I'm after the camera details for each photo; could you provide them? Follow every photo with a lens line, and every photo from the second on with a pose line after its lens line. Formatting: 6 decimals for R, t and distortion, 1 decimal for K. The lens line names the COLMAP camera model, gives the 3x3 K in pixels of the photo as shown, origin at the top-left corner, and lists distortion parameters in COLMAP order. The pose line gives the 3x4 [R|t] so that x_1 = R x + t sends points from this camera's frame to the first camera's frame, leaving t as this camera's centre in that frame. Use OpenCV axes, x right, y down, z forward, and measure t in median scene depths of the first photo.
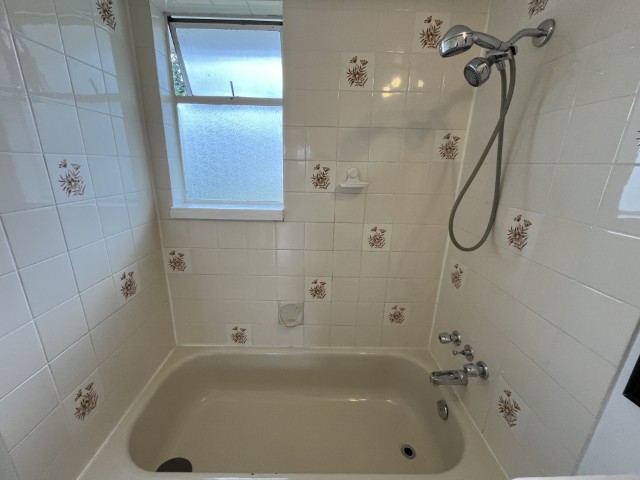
lens RADIAL K [[260.2, 0, 317.7], [0, 260.2, 239.7], [0, 0, 1]] dist [-0.004586, 0.000049]
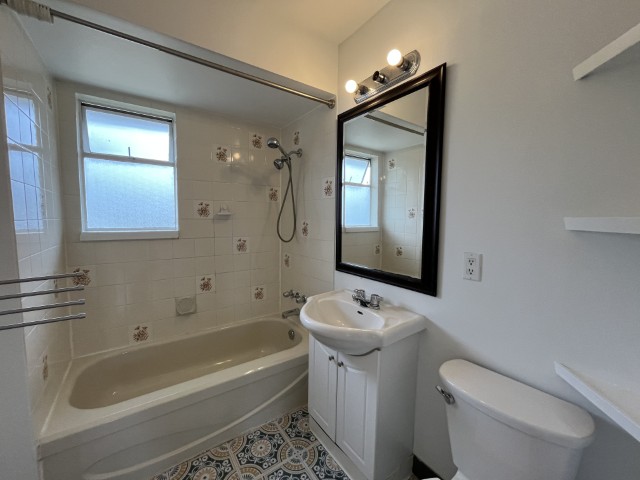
lens RADIAL K [[260.2, 0, 317.7], [0, 260.2, 239.7], [0, 0, 1]] dist [-0.004586, 0.000049]
pose [[0.824989, -0.062890, 0.561638, -0.316705], [0.169576, 0.975544, -0.139853, 0.284670], [-0.539107, 0.210617, 0.815478, -0.660090]]
